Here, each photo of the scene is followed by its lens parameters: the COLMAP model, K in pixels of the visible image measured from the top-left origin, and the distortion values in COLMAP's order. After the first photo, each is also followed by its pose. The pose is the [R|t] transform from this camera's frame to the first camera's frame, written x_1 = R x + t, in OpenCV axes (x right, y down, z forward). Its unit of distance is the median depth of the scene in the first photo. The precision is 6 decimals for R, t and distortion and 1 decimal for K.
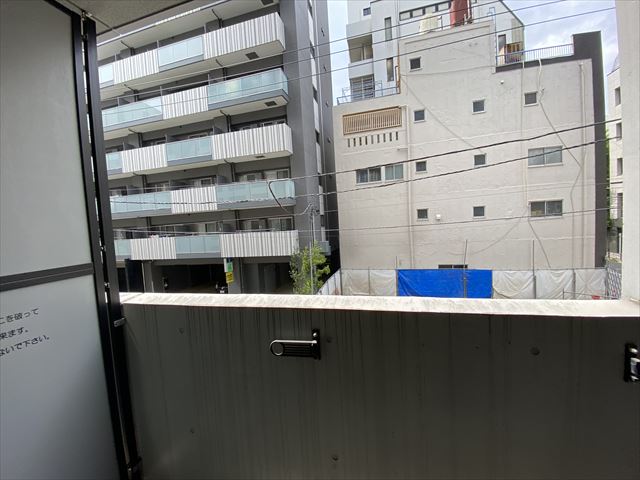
lens RADIAL K [[262.3, 0, 318.7], [0, 262.3, 237.6], [0, 0, 1]] dist [0.000550, -0.000394]
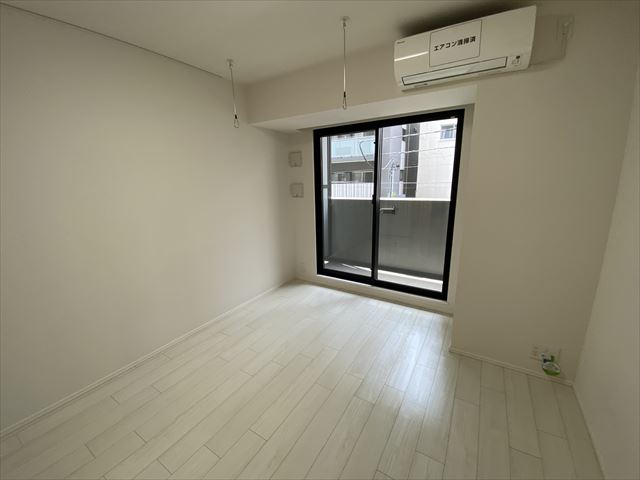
lens RADIAL K [[262.3, 0, 318.7], [0, 262.3, 237.6], [0, 0, 1]] dist [0.000550, -0.000394]
pose [[0.957876, 0.125736, -0.258193, -0.001631], [-0.076074, 0.978035, 0.194062, 0.002301], [0.276923, -0.166245, 0.946402, -0.224194]]
